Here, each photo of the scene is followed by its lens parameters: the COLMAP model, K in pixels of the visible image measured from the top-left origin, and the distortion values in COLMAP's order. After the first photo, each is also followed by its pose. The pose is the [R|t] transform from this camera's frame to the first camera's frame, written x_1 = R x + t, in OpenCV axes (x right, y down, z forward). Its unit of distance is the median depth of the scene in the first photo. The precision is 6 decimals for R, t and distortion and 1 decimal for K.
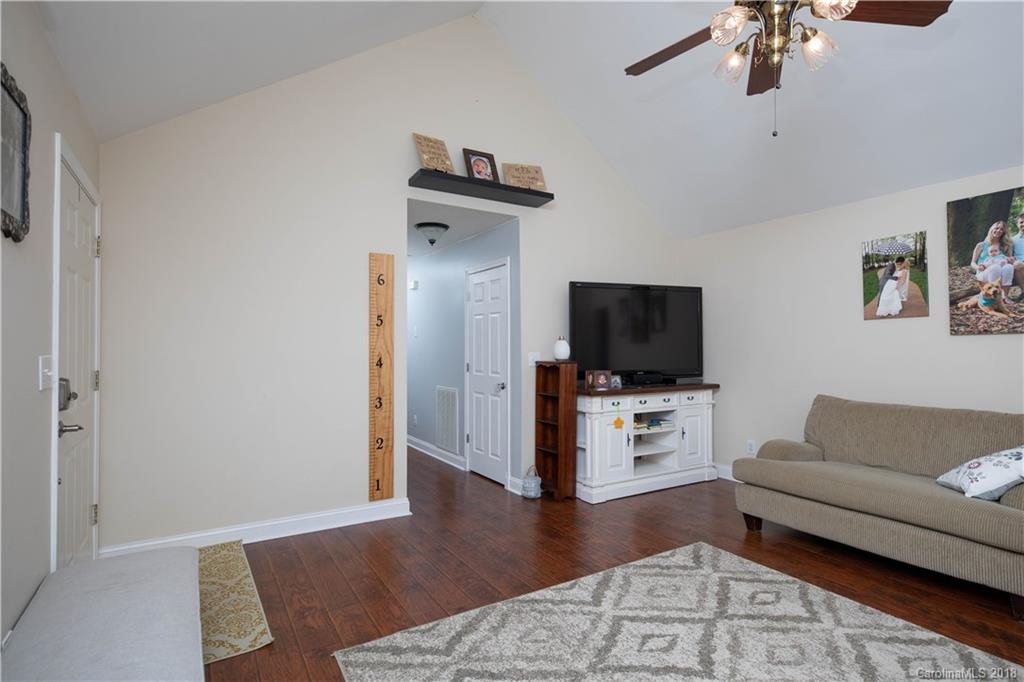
lens RADIAL K [[520.8, 0, 511.4], [0, 520.8, 342.1], [0, 0, 1]] dist [0.003311, -0.000316]
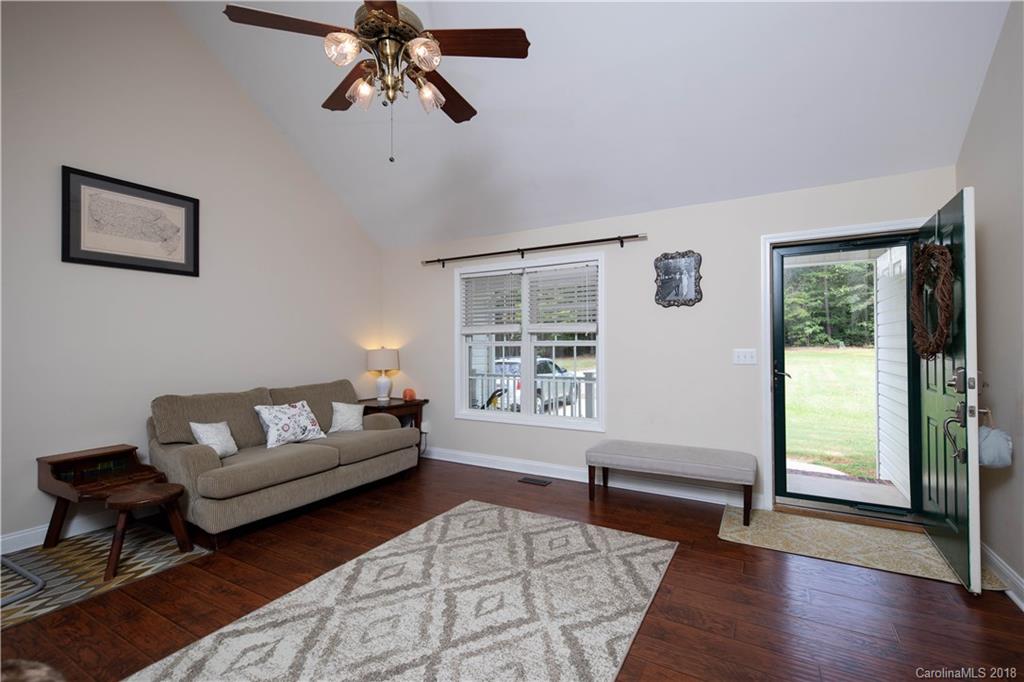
lens RADIAL K [[455.2, 0, 513.3], [0, 455.2, 342.5], [0, 0, 1]] dist [-0.000058, 0.000007]
pose [[-0.880890, -0.000502, -0.473321, 0.688789], [0.008405, 0.999825, -0.016703, 0.019974], [0.473247, -0.018692, -0.880731, 1.858096]]
